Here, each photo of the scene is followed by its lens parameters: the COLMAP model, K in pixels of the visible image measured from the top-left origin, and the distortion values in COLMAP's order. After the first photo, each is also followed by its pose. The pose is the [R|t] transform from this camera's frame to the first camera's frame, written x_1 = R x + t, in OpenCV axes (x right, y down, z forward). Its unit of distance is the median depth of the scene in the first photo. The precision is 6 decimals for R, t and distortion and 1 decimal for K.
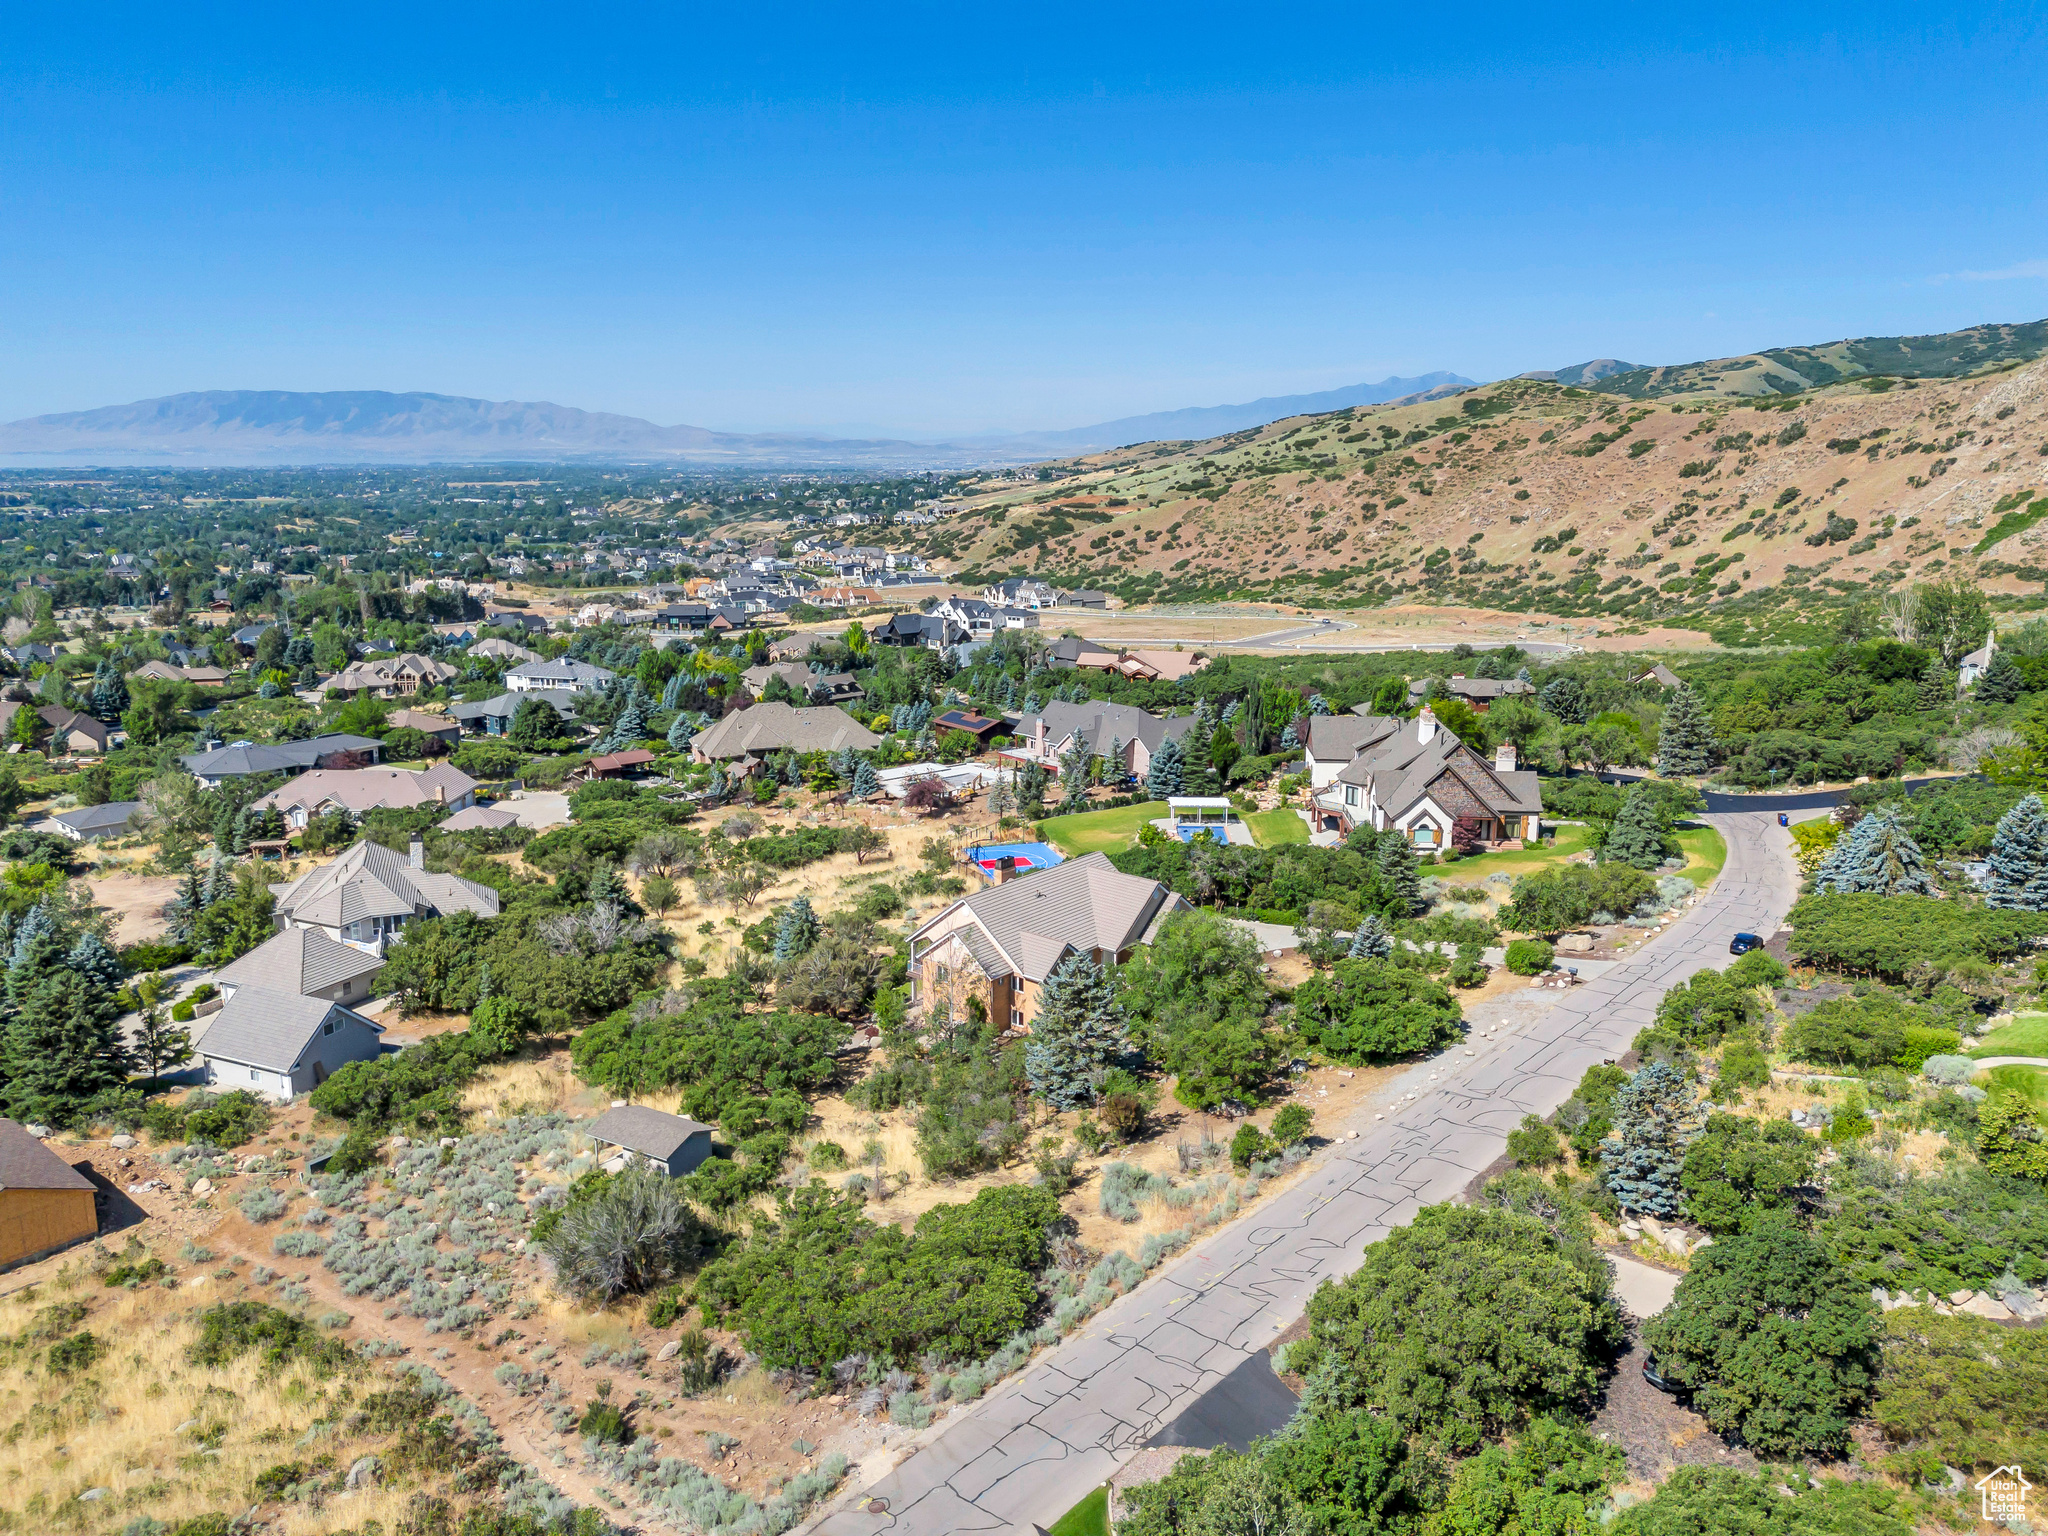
lens RADIAL K [[1501.2, 0, 1020.0], [0, 1501.2, 759.9], [0, 0, 1]] dist [0.079274, -0.078521]
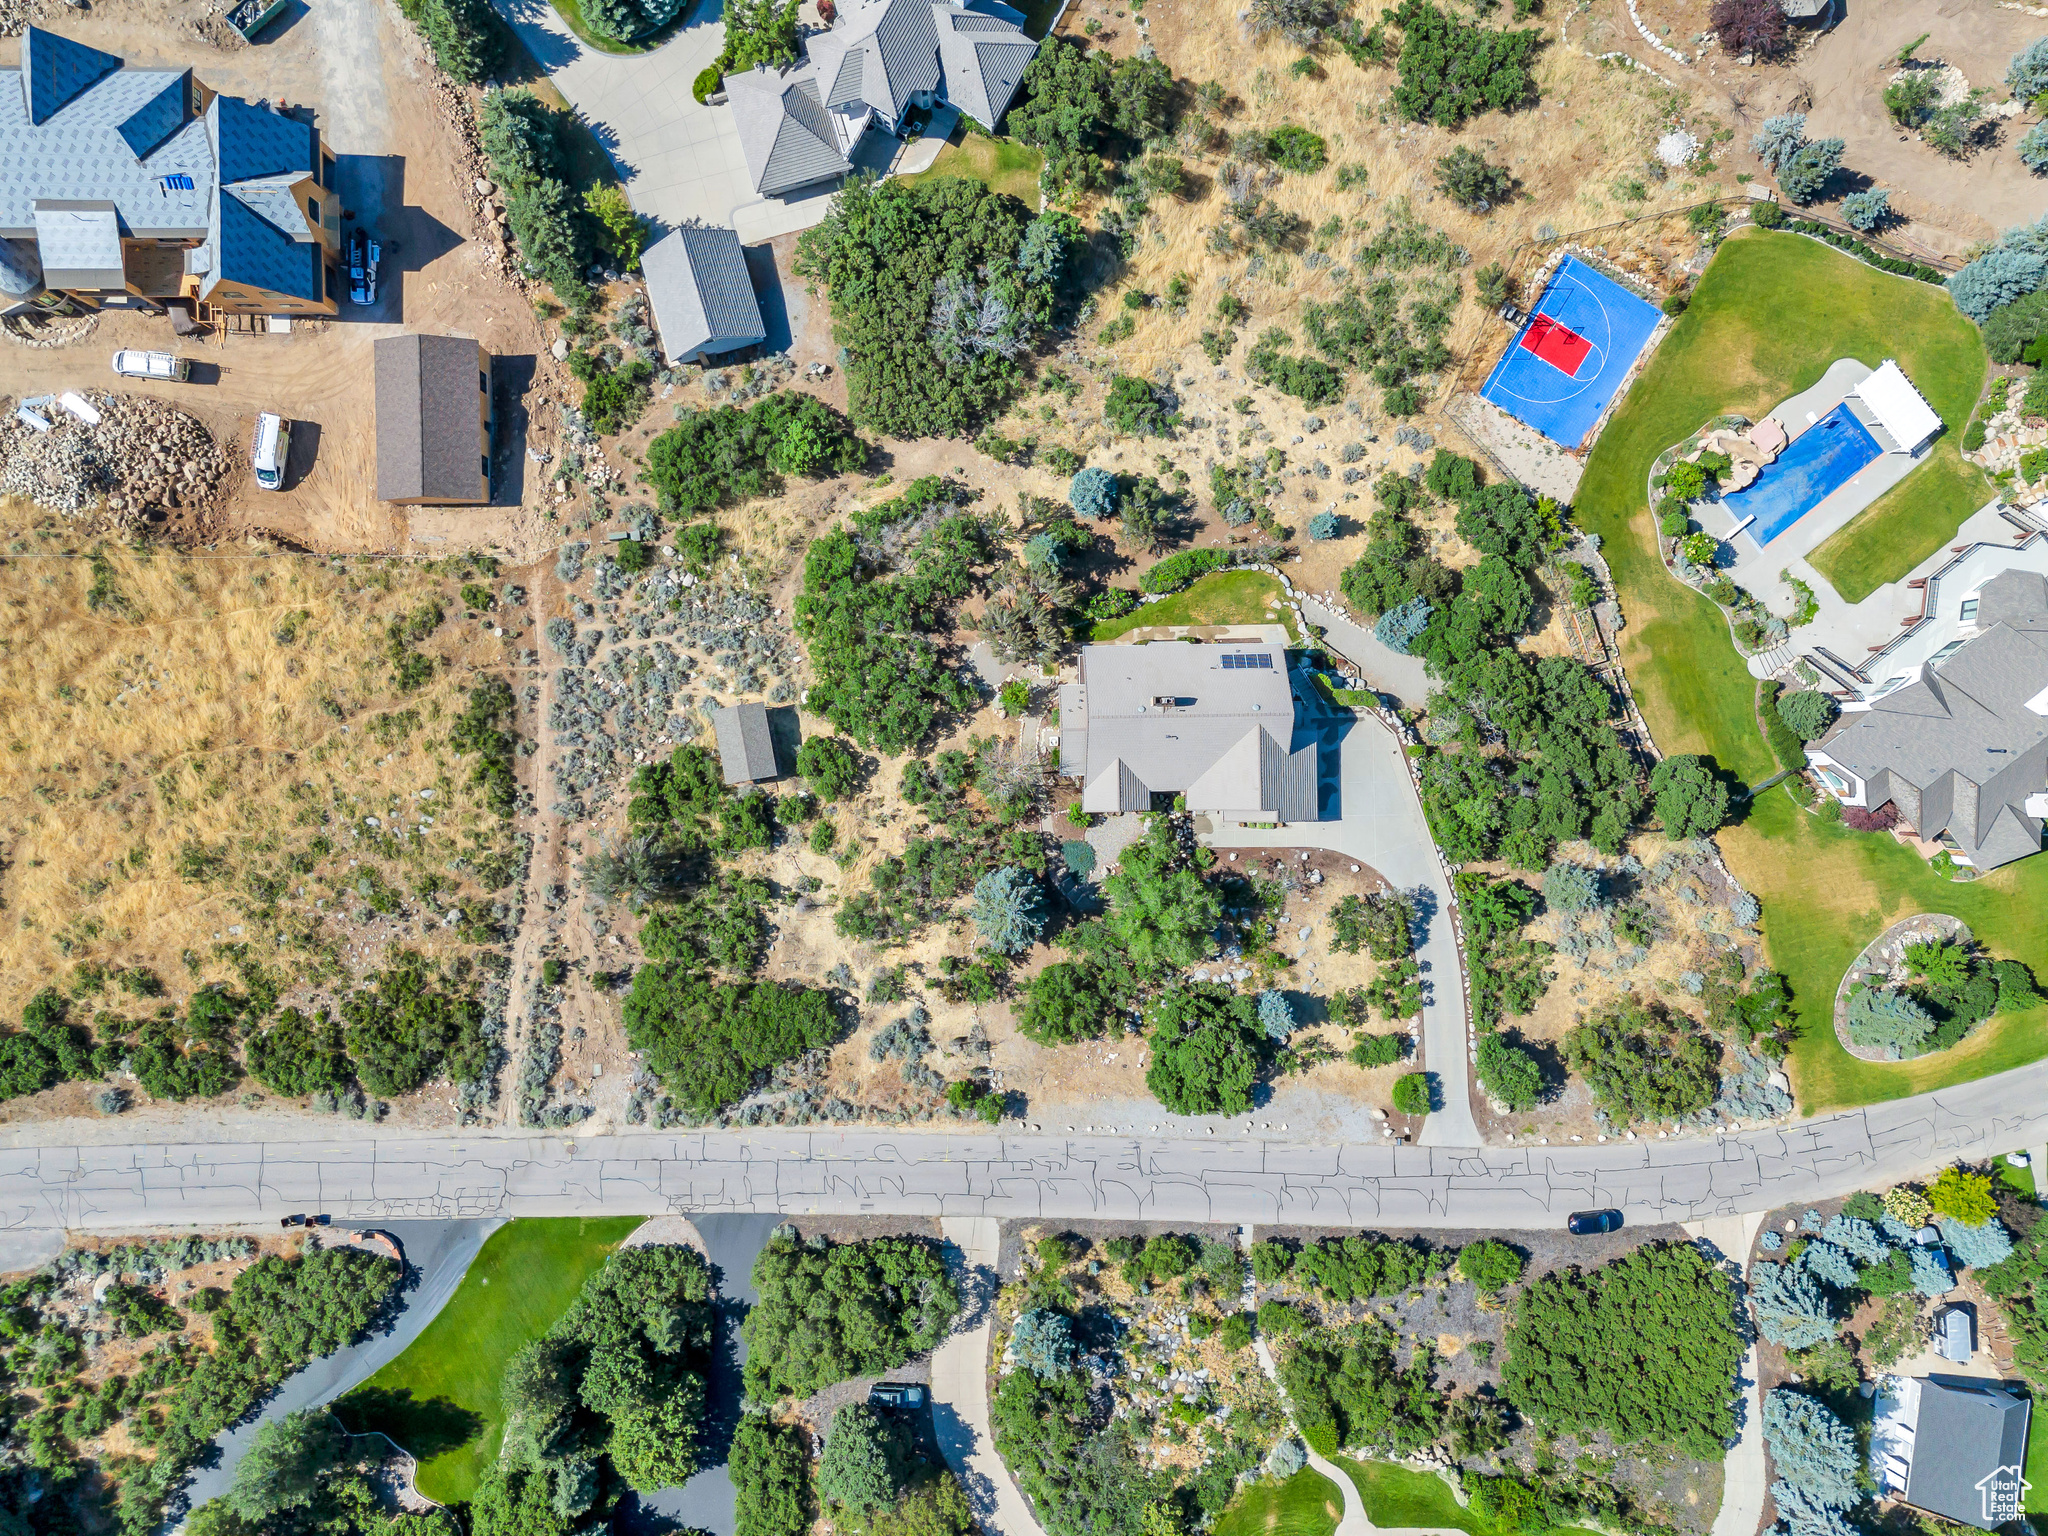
lens RADIAL K [[1494.7, 0, 1017.7], [0, 1494.7, 767.9], [0, 0, 1]] dist [0.096425, -0.103297]
pose [[0.656309, 0.754438, 0.009050, -0.010418], [-0.170686, 0.136779, 0.975786, -0.185407], [0.734932, -0.641962, 0.218541, 0.134566]]
